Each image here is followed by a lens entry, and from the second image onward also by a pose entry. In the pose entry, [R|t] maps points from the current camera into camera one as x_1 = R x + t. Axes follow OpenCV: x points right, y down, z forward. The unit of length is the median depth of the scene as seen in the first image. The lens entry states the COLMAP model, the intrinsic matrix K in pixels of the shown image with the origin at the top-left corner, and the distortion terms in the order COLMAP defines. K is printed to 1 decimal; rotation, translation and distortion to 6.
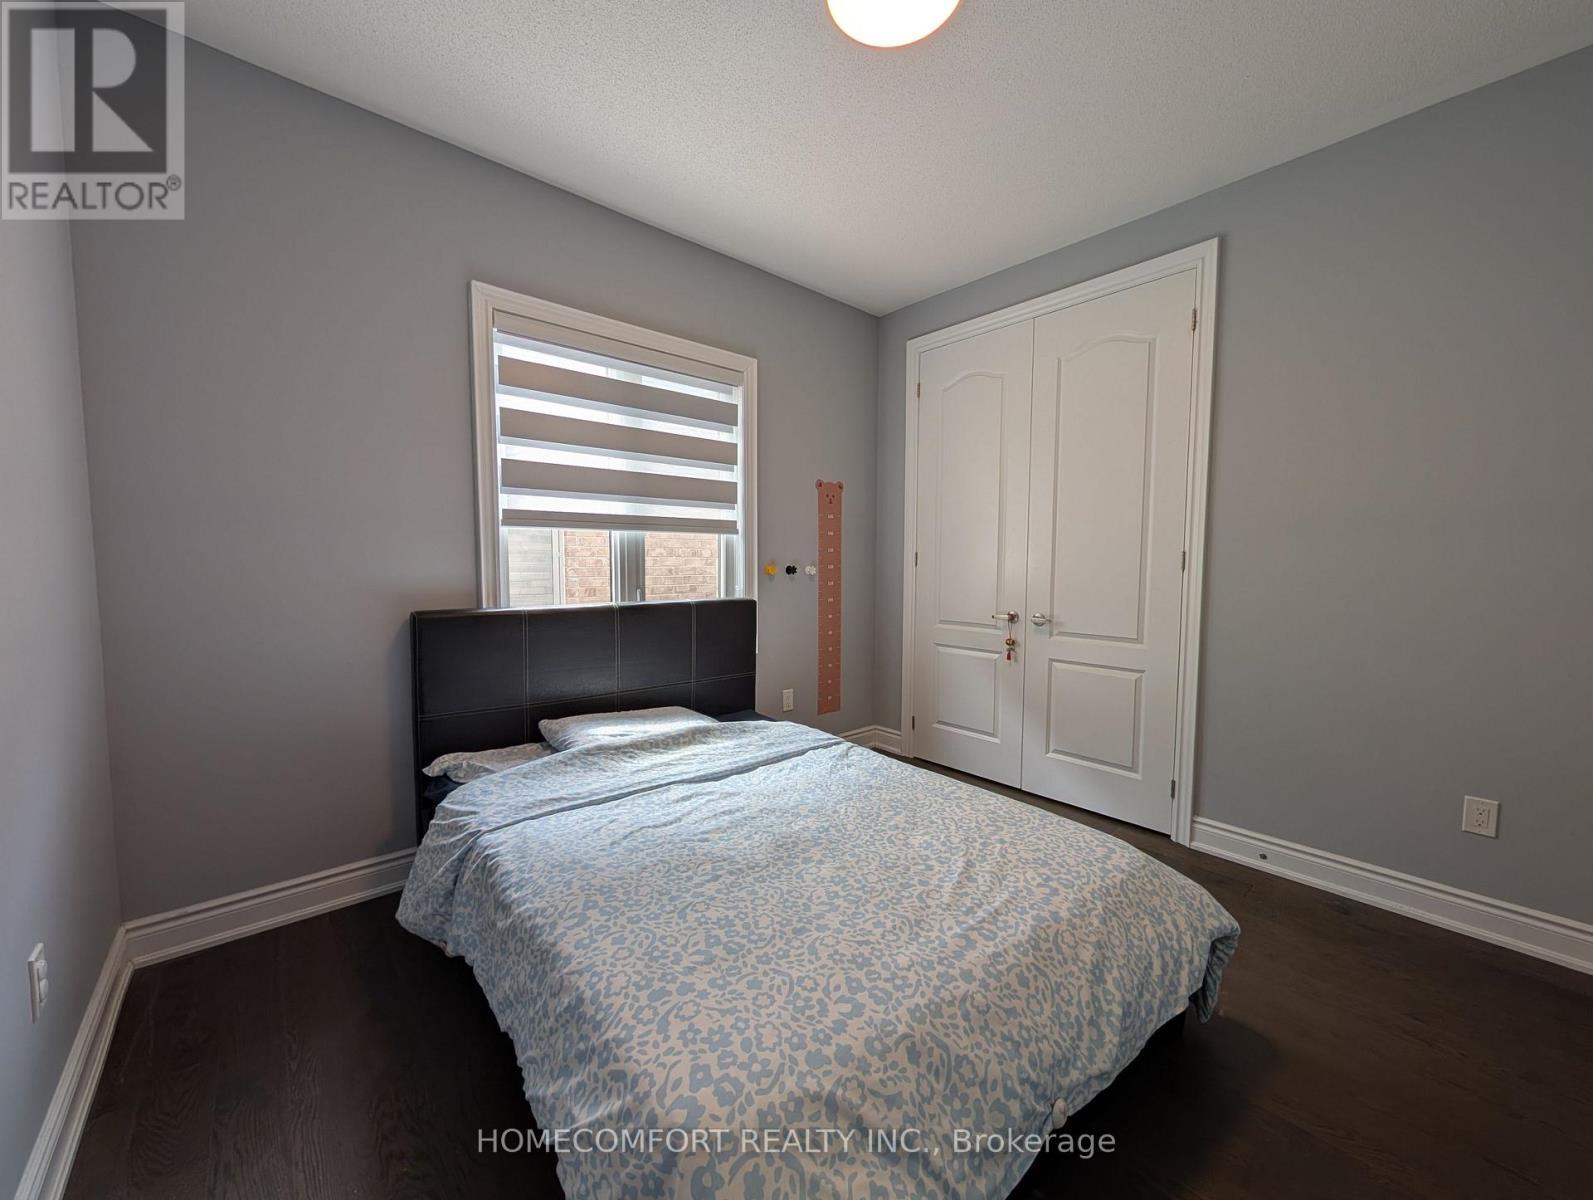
lens RADIAL K [[605.2, 0, 802.8], [0, 605.2, 601.8], [0, 0, 1]] dist [-0.000480, 0.000064]
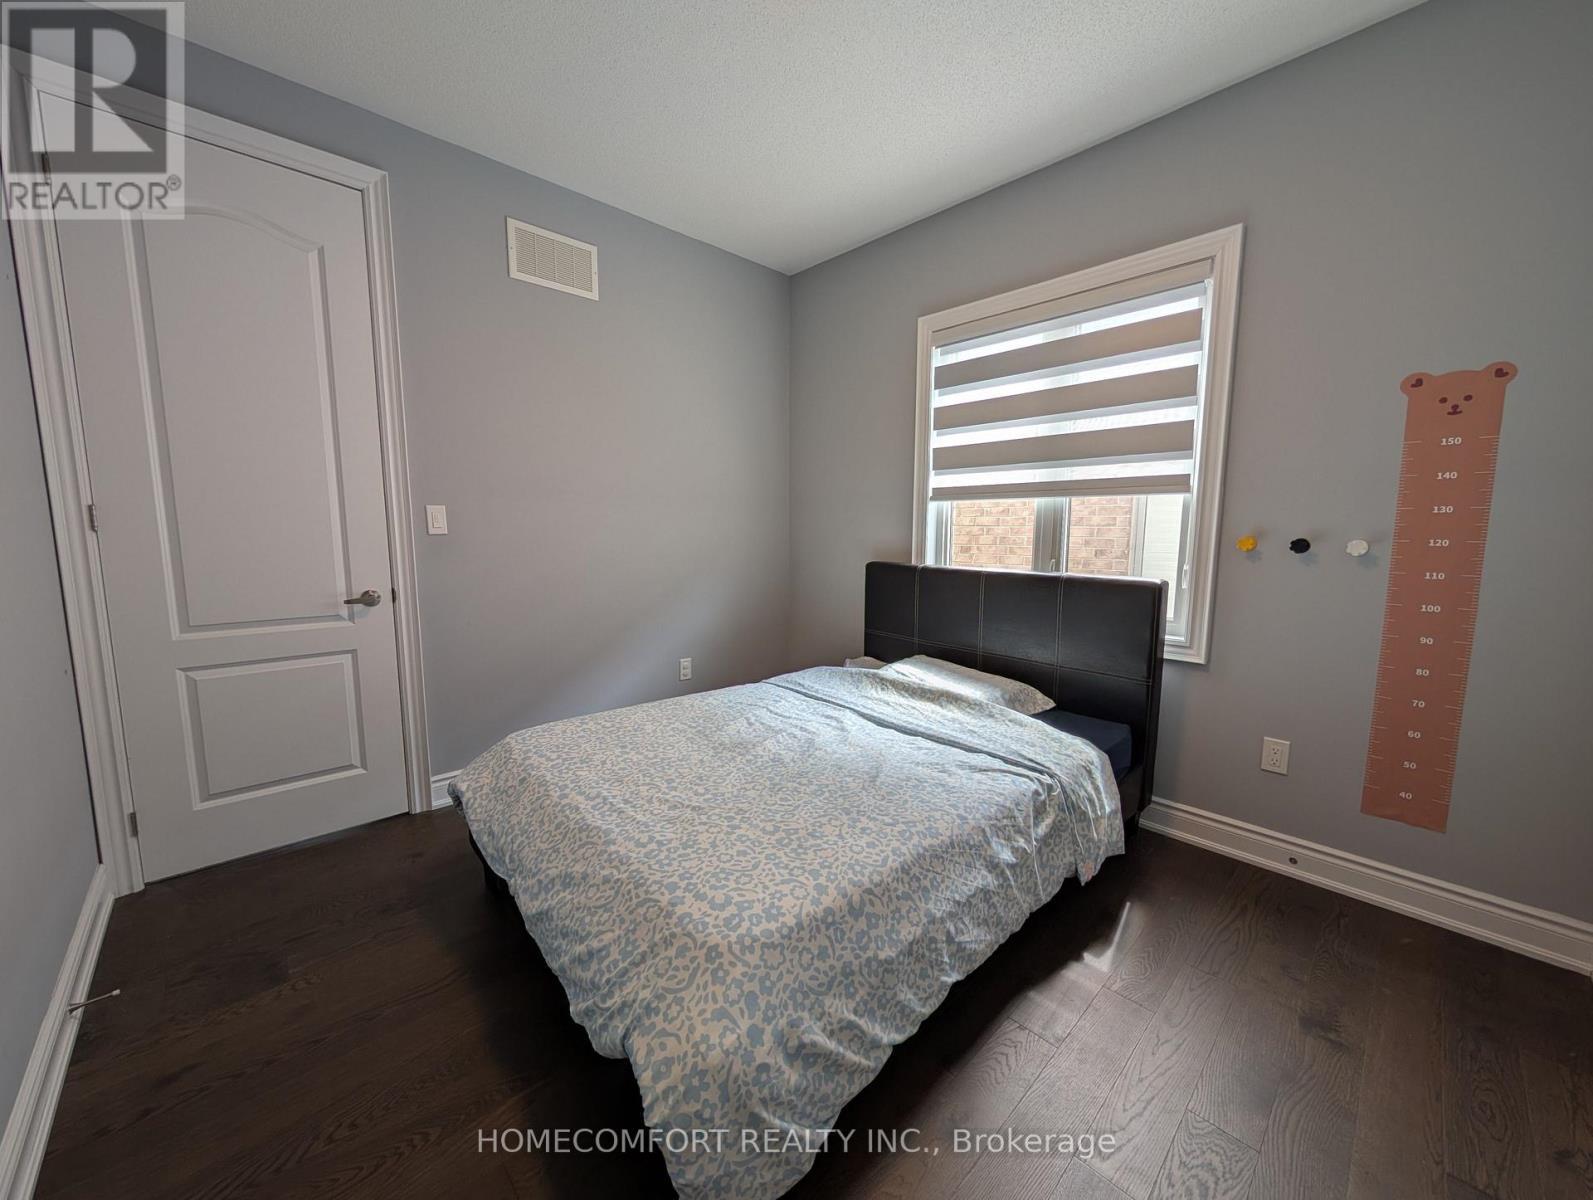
lens RADIAL K [[605.2, 0, 802.8], [0, 605.2, 601.8], [0, 0, 1]] dist [-0.000480, 0.000064]
pose [[0.038307, 0.119284, -0.992121, 0.876999], [-0.077040, 0.990247, 0.116085, -0.045517], [0.996292, 0.071986, 0.047123, 0.748786]]
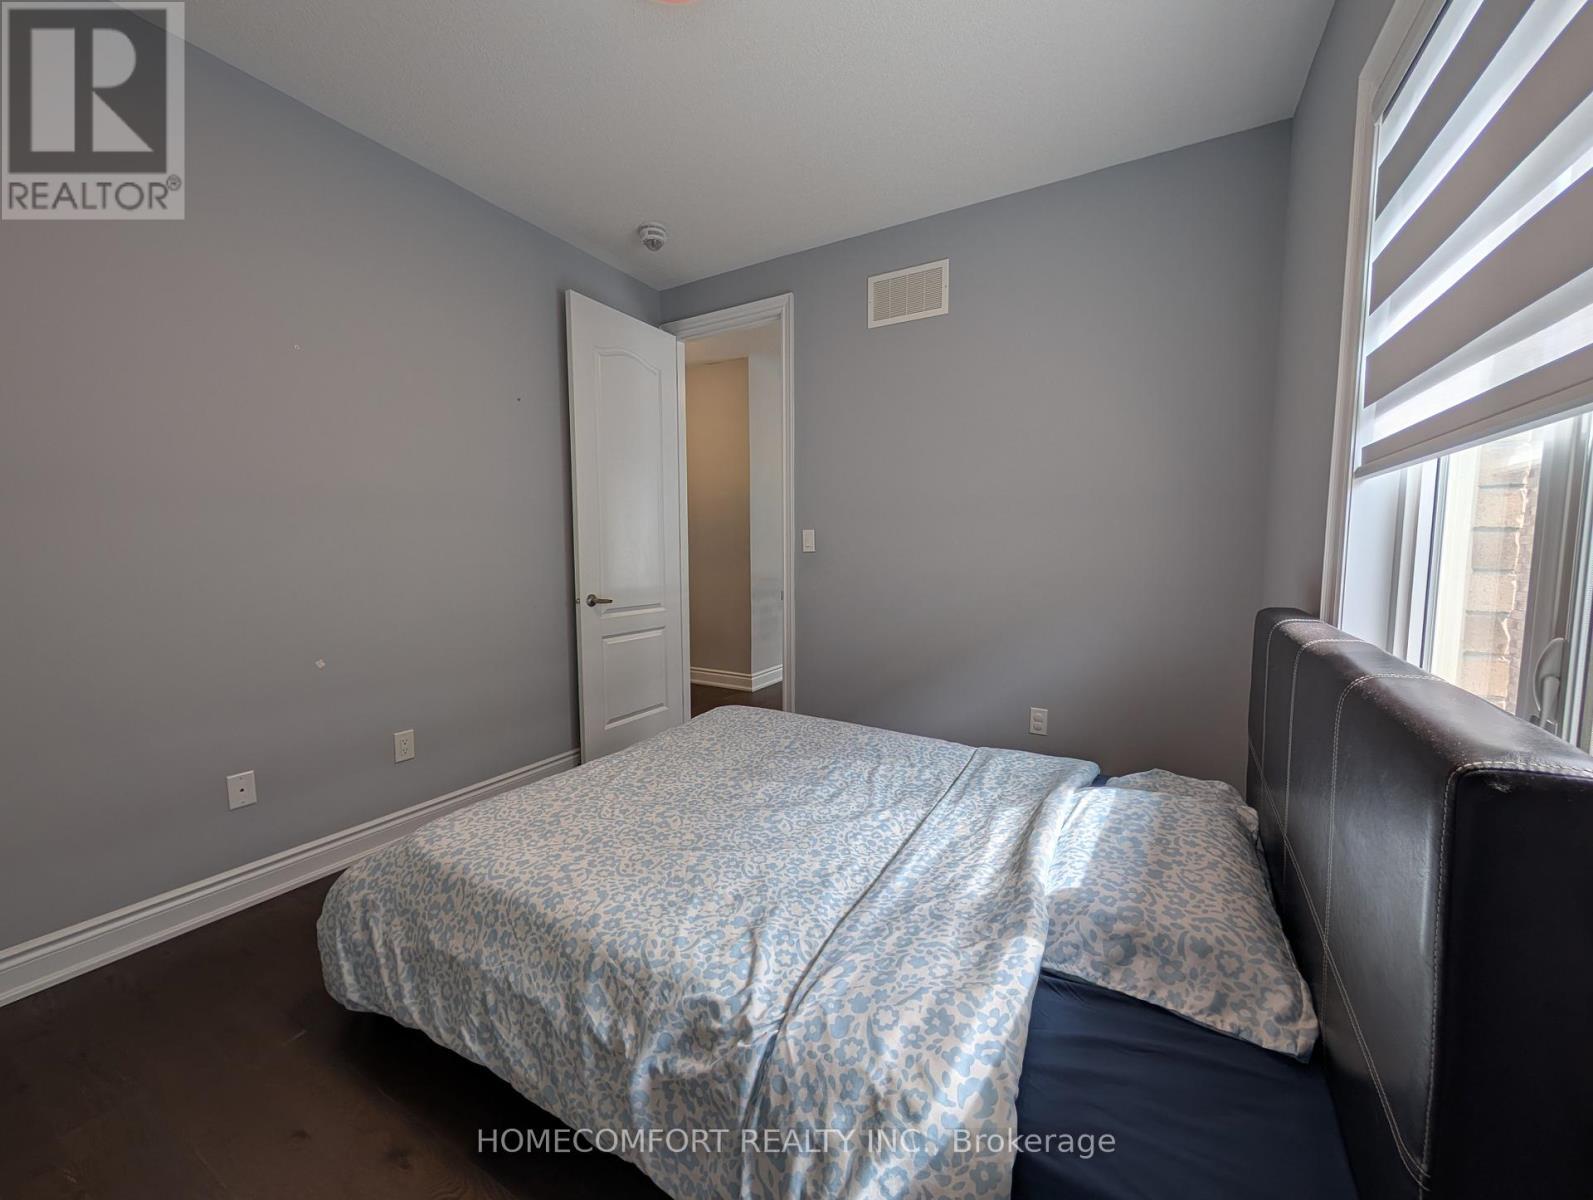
lens RADIAL K [[605.2, 0, 802.8], [0, 605.2, 601.8], [0, 0, 1]] dist [-0.000480, 0.000064]
pose [[-0.944569, 0.026028, -0.327280, 0.197547], [-0.026075, 0.987756, 0.153811, -0.093408], [0.327276, 0.153819, -0.932325, 1.509028]]
